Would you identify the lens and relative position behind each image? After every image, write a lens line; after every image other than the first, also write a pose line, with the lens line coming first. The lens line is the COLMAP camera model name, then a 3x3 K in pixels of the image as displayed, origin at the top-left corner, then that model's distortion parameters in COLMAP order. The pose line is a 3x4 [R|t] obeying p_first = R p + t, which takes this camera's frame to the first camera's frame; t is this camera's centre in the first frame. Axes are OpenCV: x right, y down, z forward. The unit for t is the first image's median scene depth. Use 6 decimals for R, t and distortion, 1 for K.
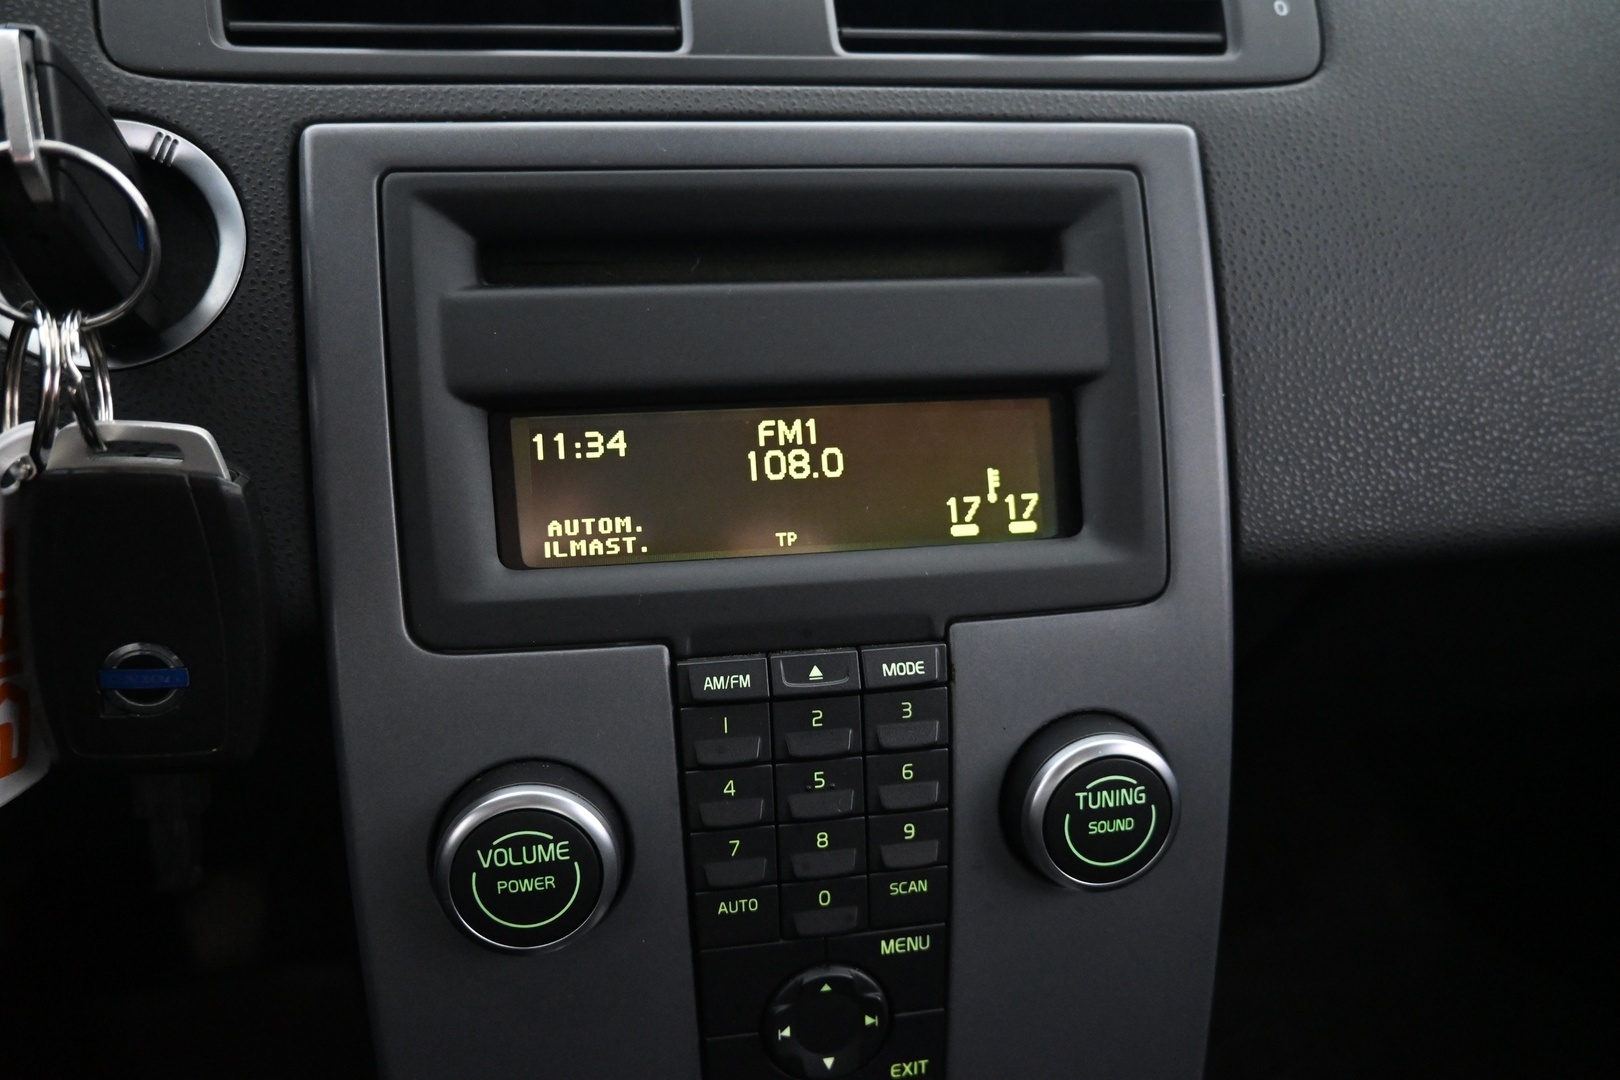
lens RADIAL K [[1115.1, 0, 810.0], [0, 1115.1, 540.0], [0, 0, 1]] dist [-0.000283, -0.003693]
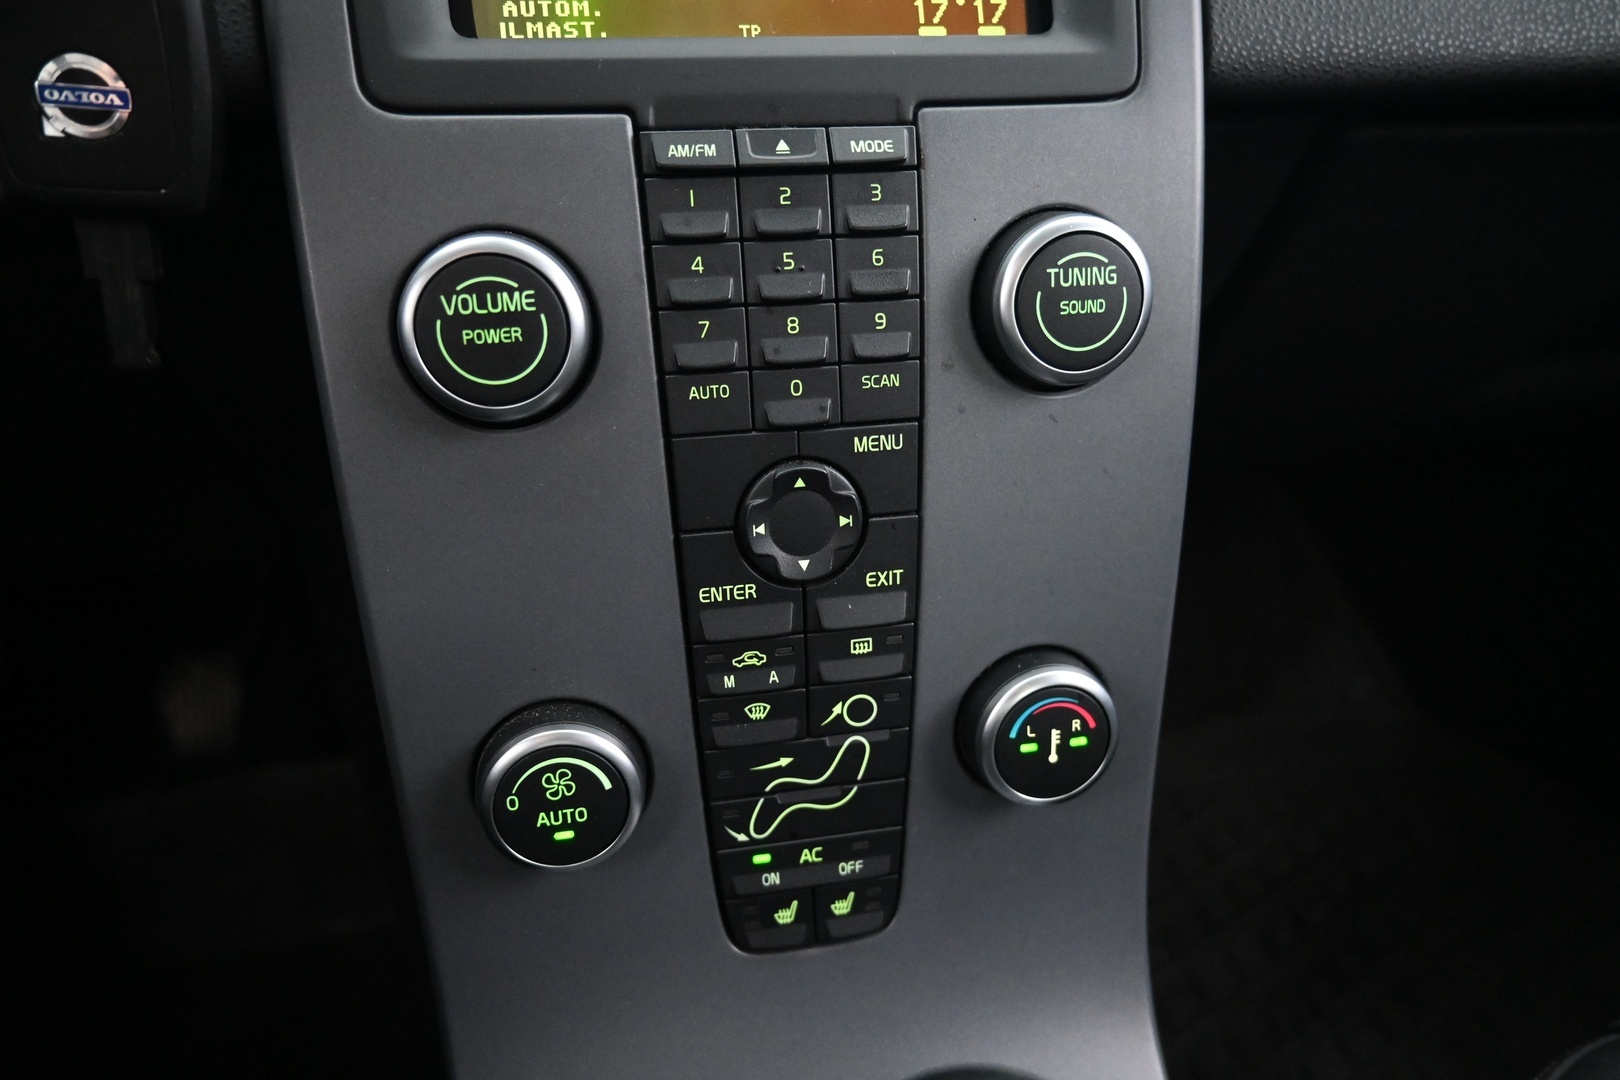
lens RADIAL K [[1115.1, 0, 810.0], [0, 1115.1, 540.0], [0, 0, 1]] dist [-0.000283, -0.003693]
pose [[0.999522, -0.020837, 0.022853, -0.000344], [0.019319, 0.997715, 0.064738, 0.394291], [-0.024150, -0.064265, 0.997641, -0.000561]]
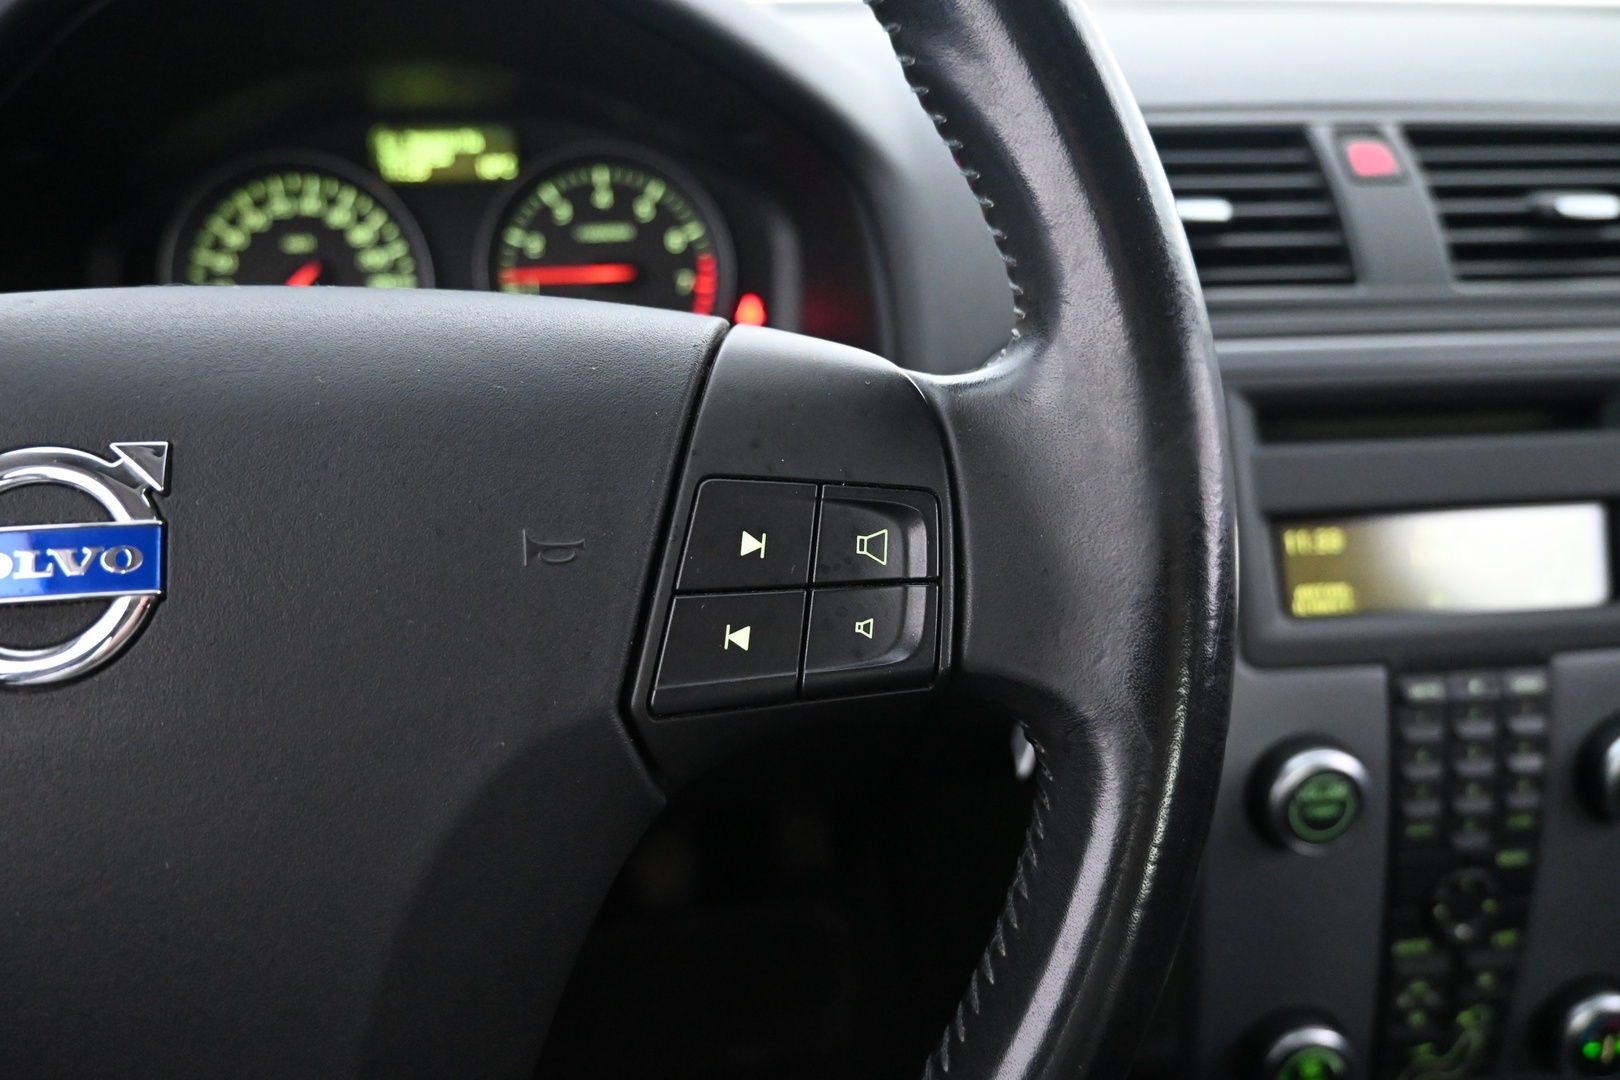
lens RADIAL K [[1115.1, 0, 810.0], [0, 1115.1, 540.0], [0, 0, 1]] dist [-0.000283, -0.003693]
pose [[0.998893, 0.009556, -0.046051, -0.872011], [-0.009522, 0.999954, 0.000953, -0.084760], [0.046058, -0.000513, 0.998939, -0.650477]]
